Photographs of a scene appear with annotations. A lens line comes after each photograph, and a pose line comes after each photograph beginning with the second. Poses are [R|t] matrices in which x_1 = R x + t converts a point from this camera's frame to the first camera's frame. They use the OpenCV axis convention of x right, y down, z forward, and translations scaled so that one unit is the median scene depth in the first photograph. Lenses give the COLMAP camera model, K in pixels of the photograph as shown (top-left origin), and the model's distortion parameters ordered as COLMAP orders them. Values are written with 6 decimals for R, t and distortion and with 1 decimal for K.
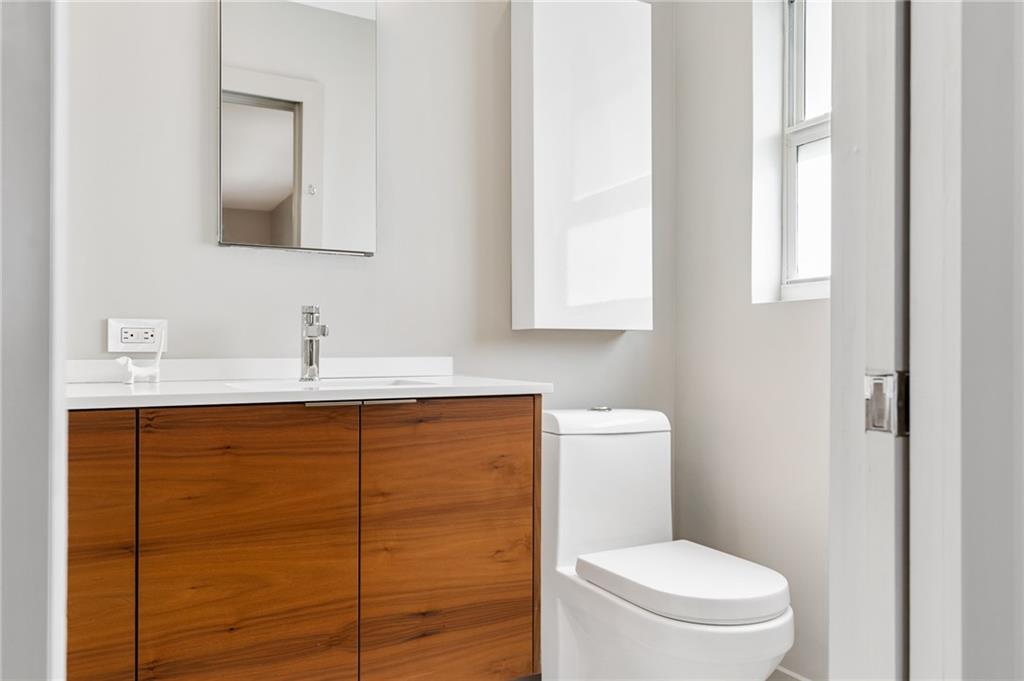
lens RADIAL K [[762.8, 0, 514.1], [0, 762.8, 343.5], [0, 0, 1]] dist [0.001454, -0.001745]
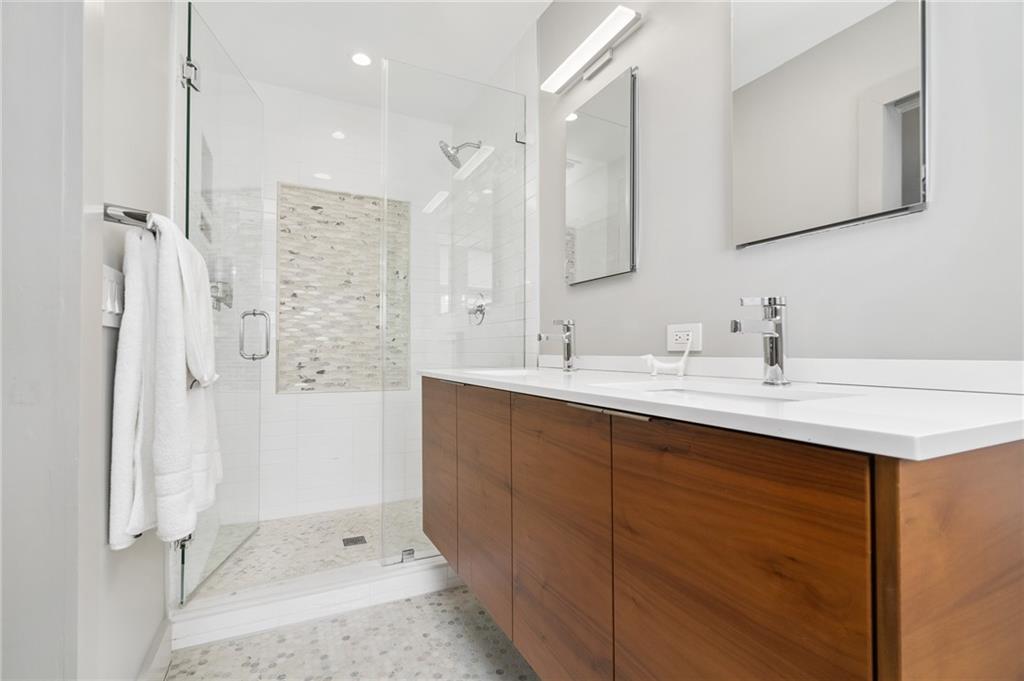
lens RADIAL K [[470.0, 0, 515.0], [0, 470.0, 345.1], [0, 0, 1]] dist [0.002428, -0.000734]
pose [[-0.035241, -0.008476, -0.999343, 0.314219], [0.017164, 0.999811, -0.009085, 0.005762], [0.999231, -0.017473, -0.035089, 0.858257]]
